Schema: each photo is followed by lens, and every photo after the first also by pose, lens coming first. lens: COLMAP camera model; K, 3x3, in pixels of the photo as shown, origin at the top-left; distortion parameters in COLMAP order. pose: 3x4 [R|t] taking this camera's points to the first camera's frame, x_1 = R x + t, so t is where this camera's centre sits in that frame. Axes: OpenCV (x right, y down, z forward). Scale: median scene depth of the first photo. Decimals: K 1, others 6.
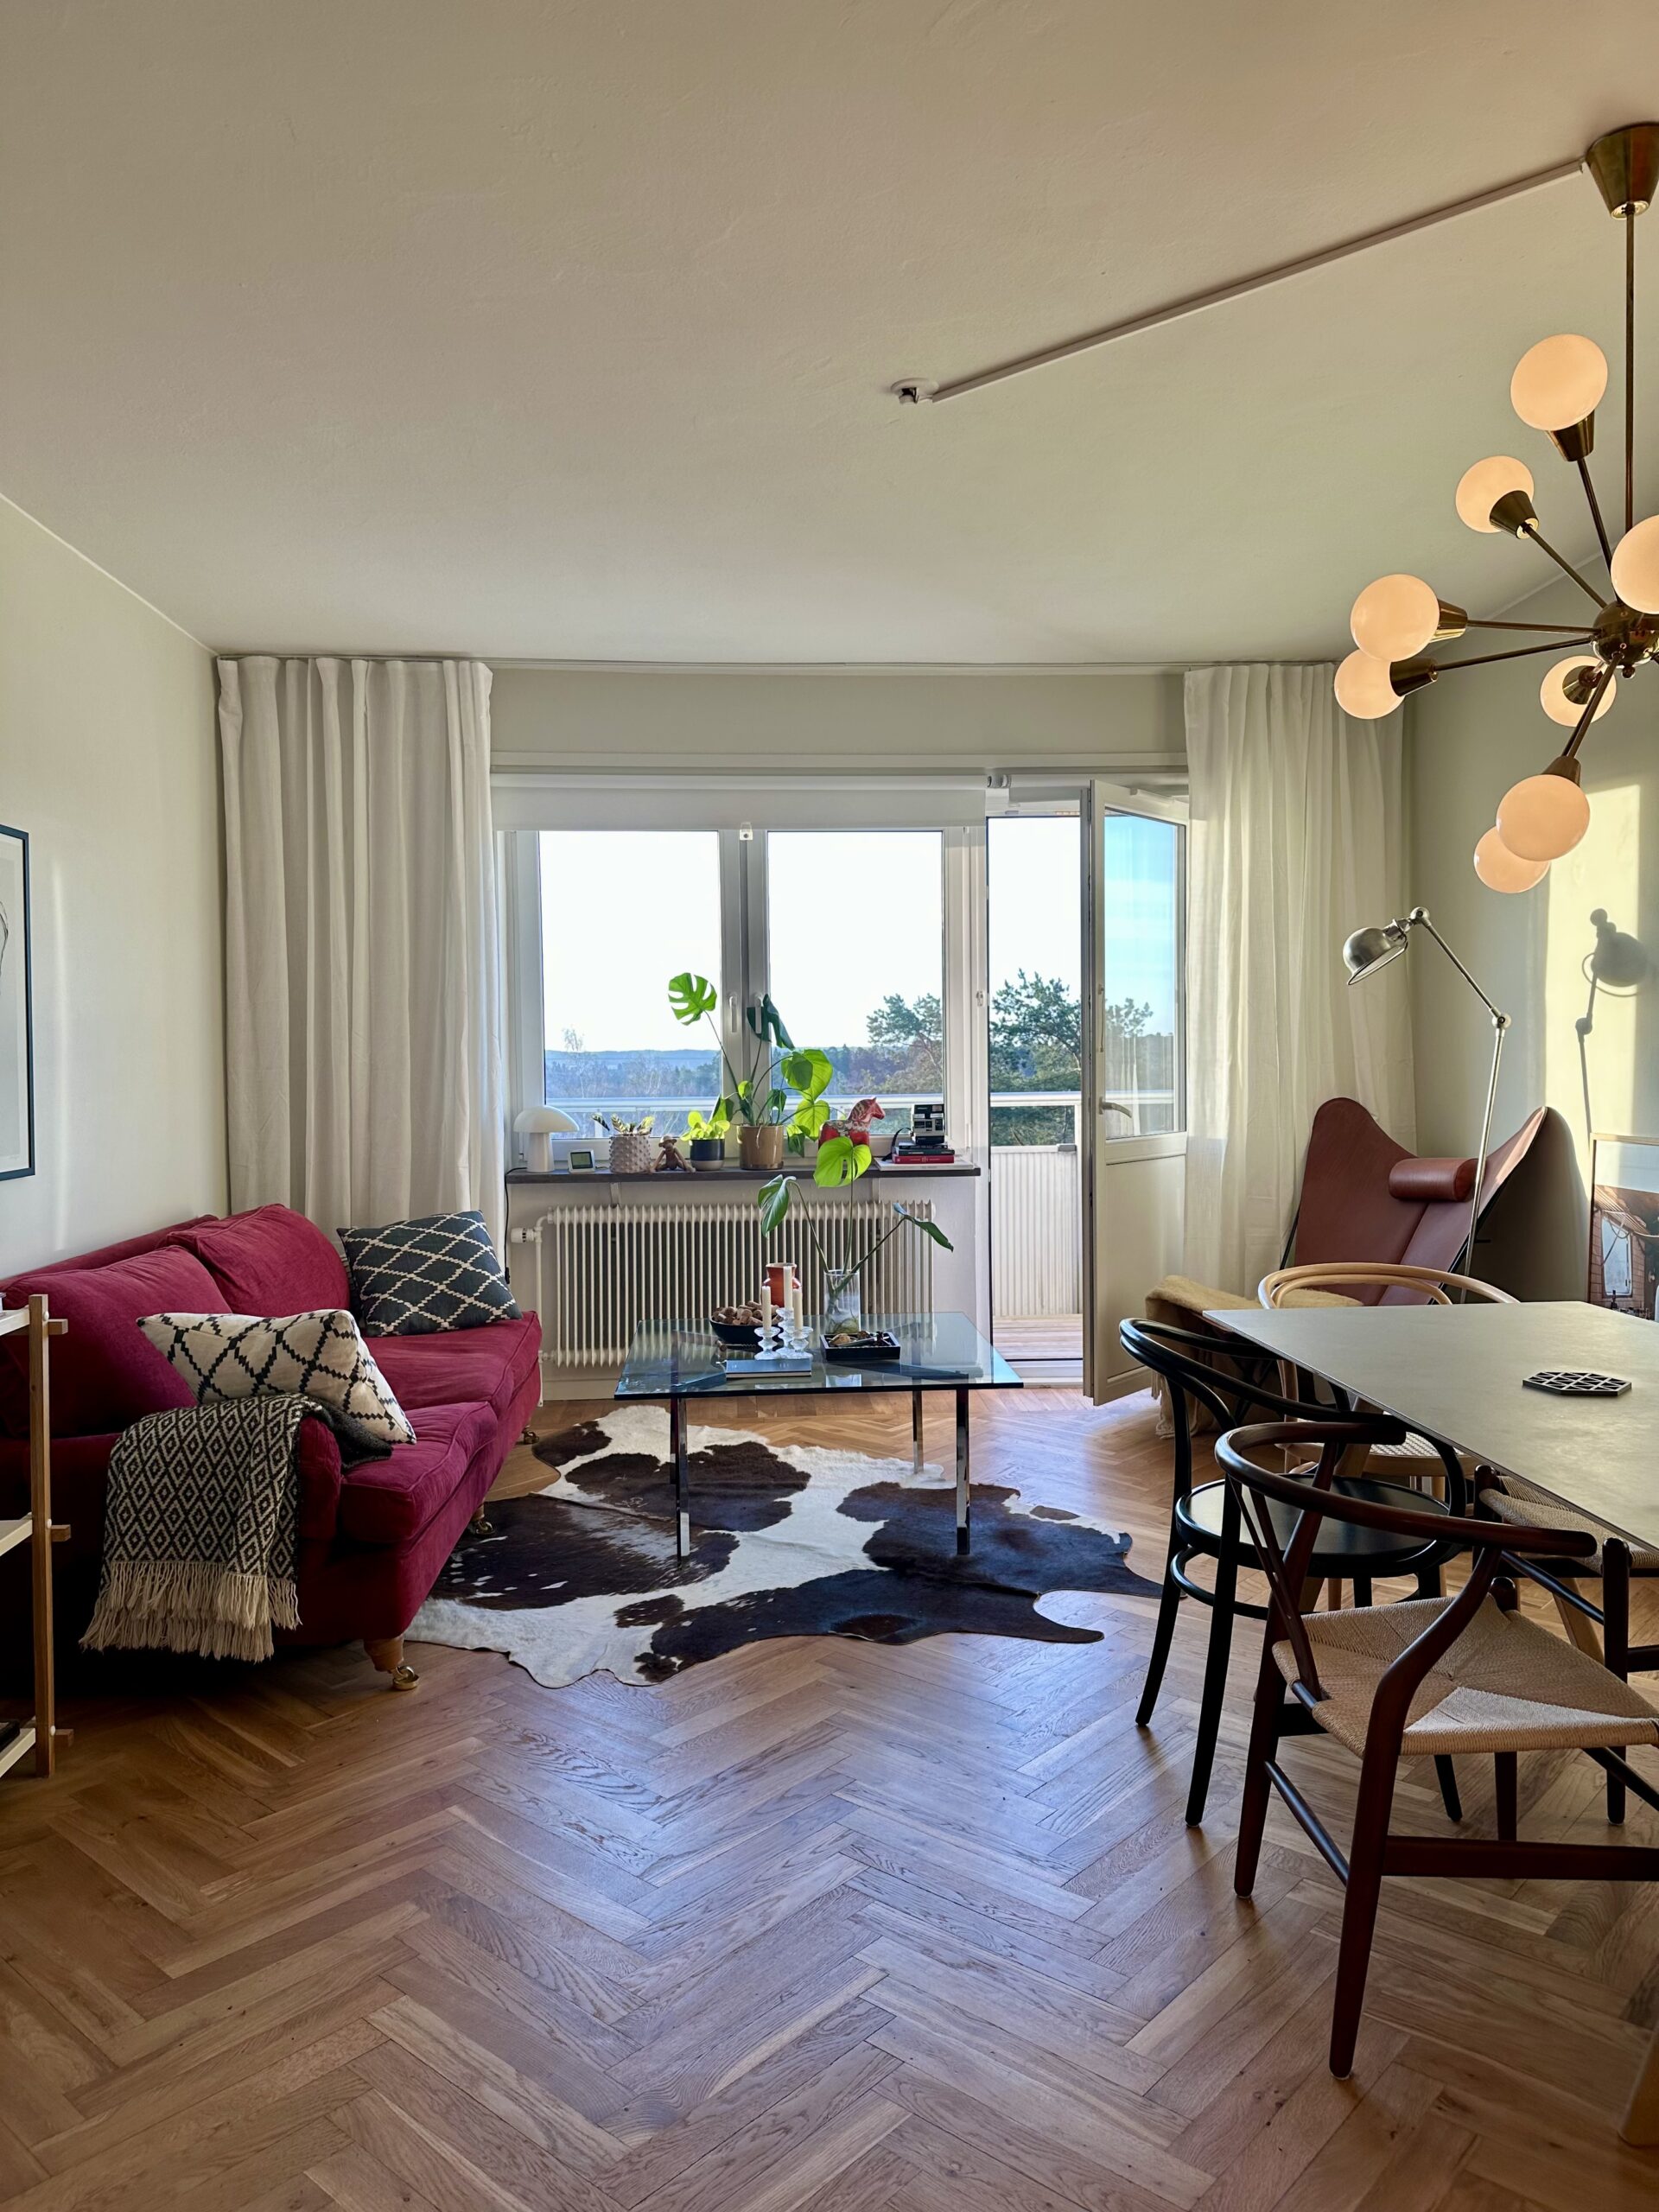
lens RADIAL K [[1557.3, 0, 853.8], [0, 1557.3, 1109.6], [0, 0, 1]] dist [0.073304, -0.111760]
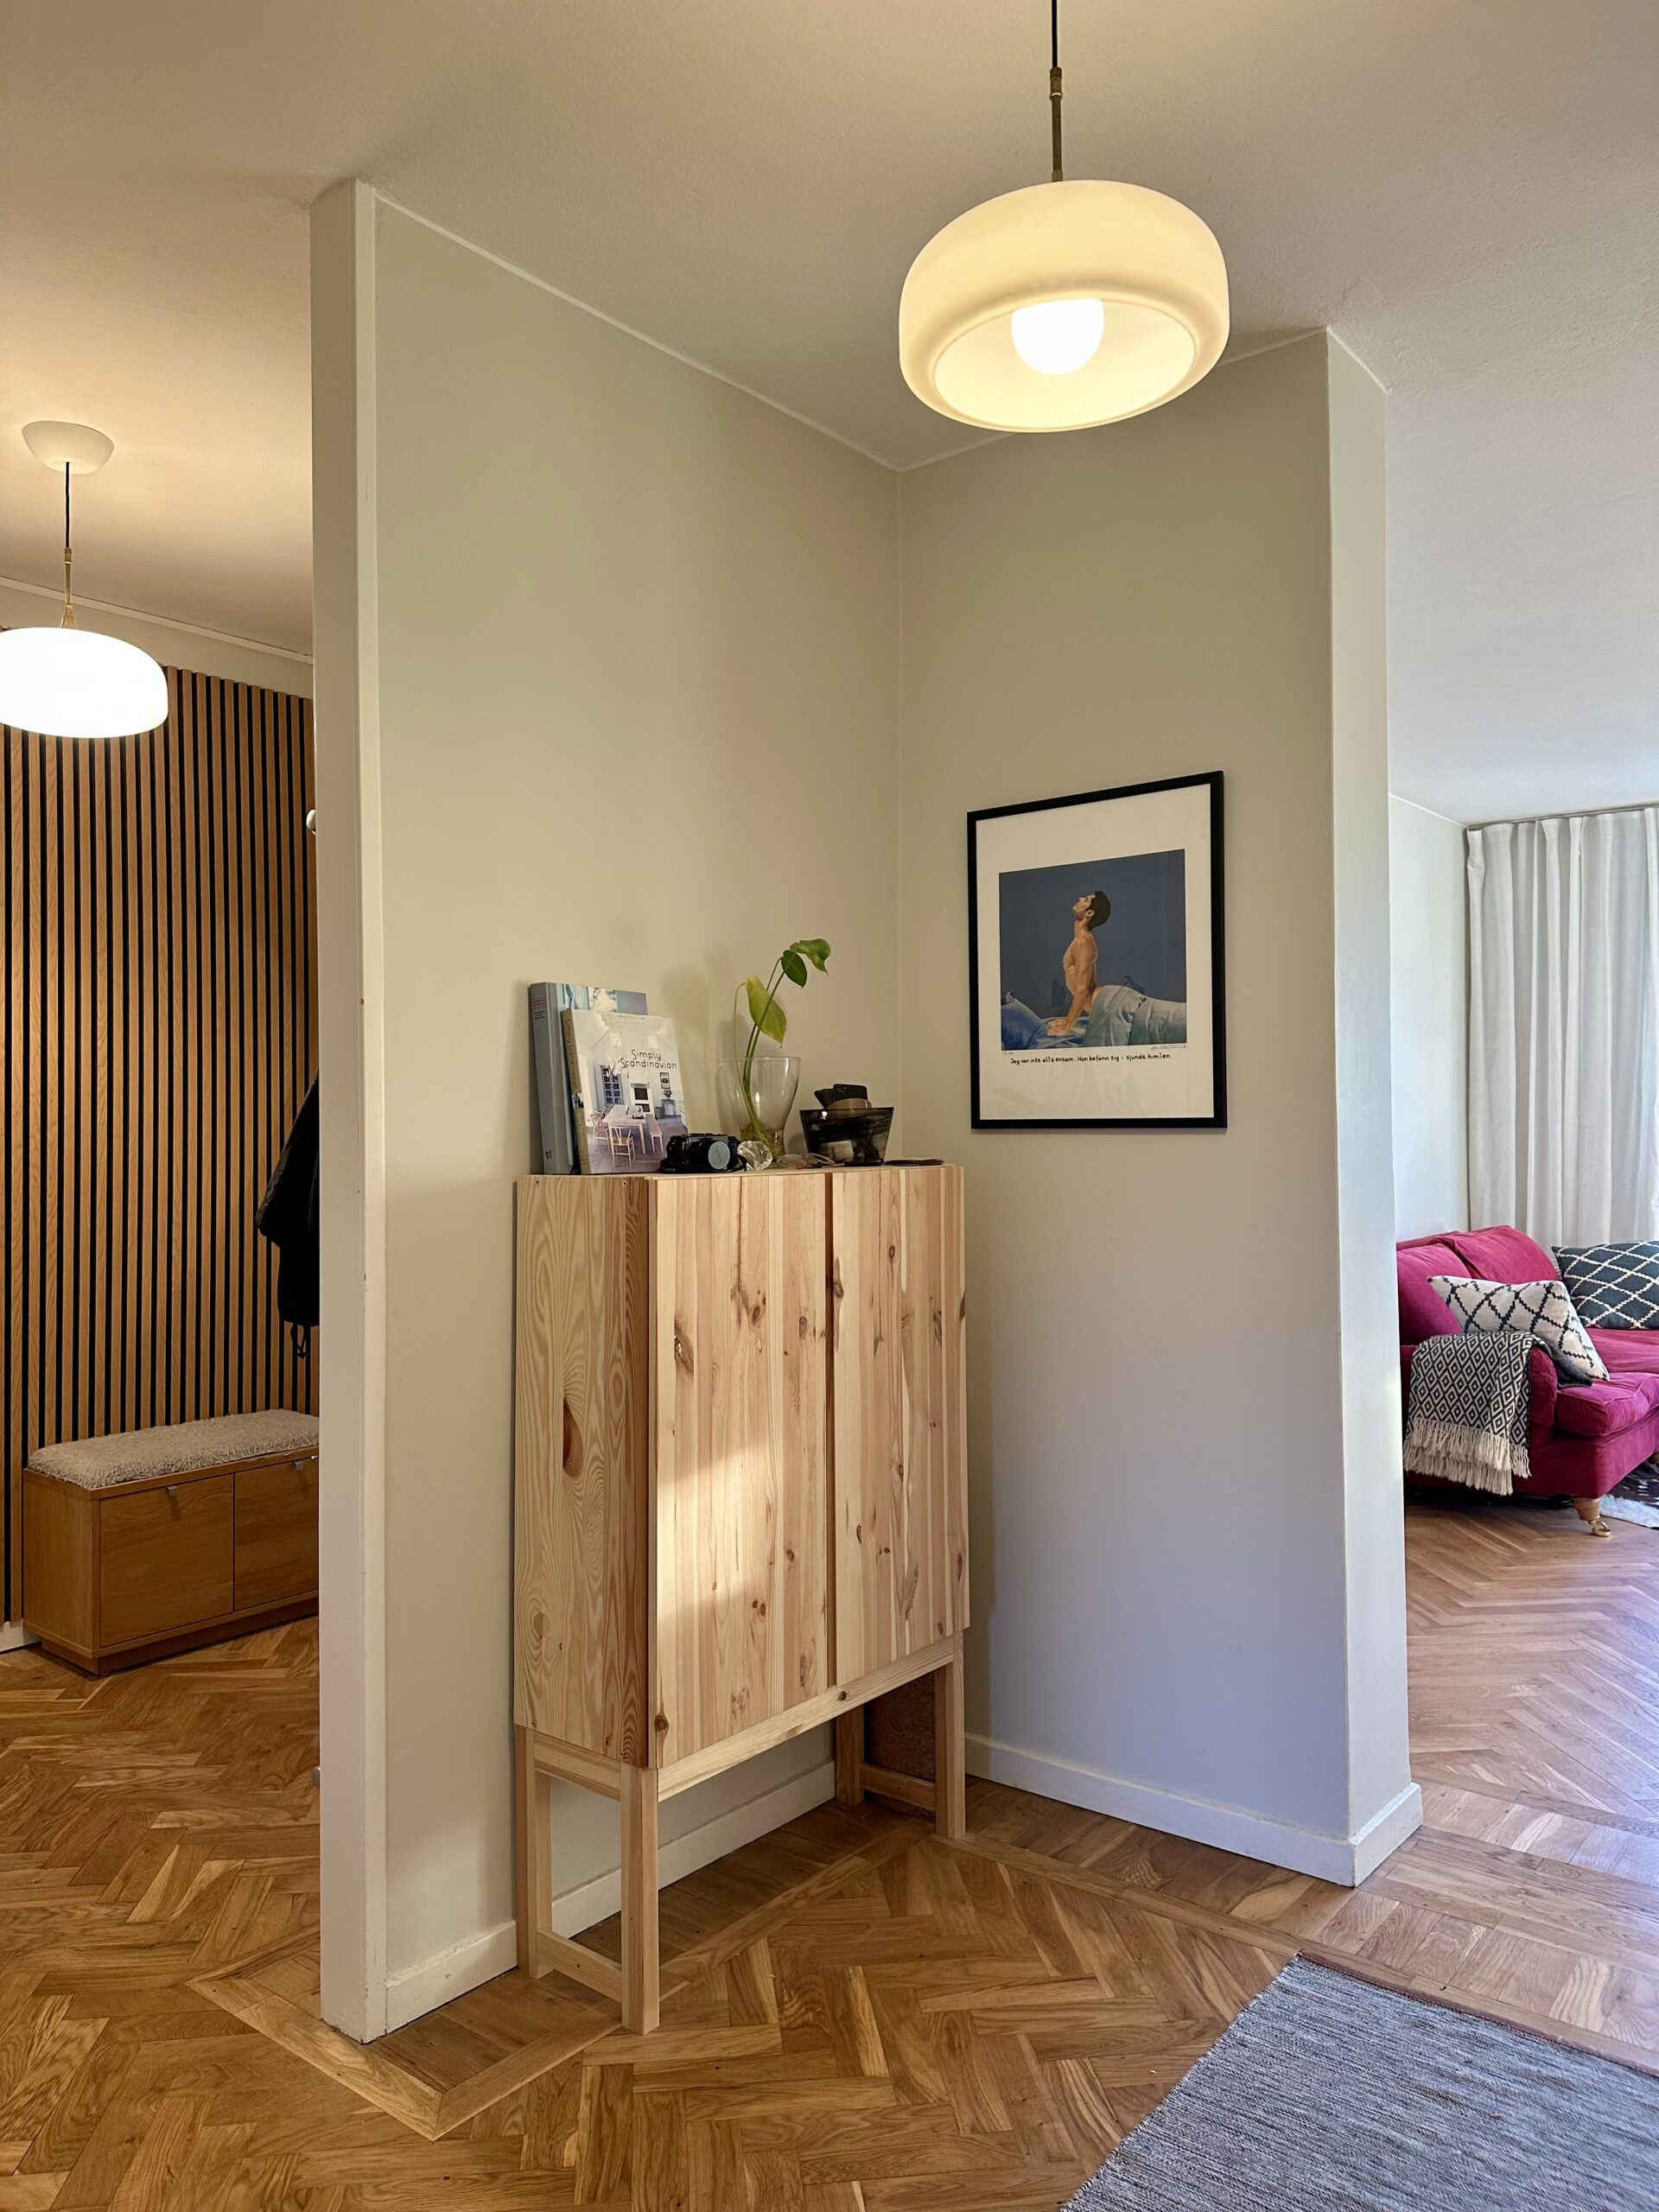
lens RADIAL K [[1557.3, 0, 853.8], [0, 1557.3, 1109.6], [0, 0, 1]] dist [0.073304, -0.111760]
pose [[0.744329, -0.000123, -0.667813, 0.190807], [-0.024898, 0.999300, -0.027934, 0.017278], [0.667349, 0.037419, 0.743804, -0.615598]]
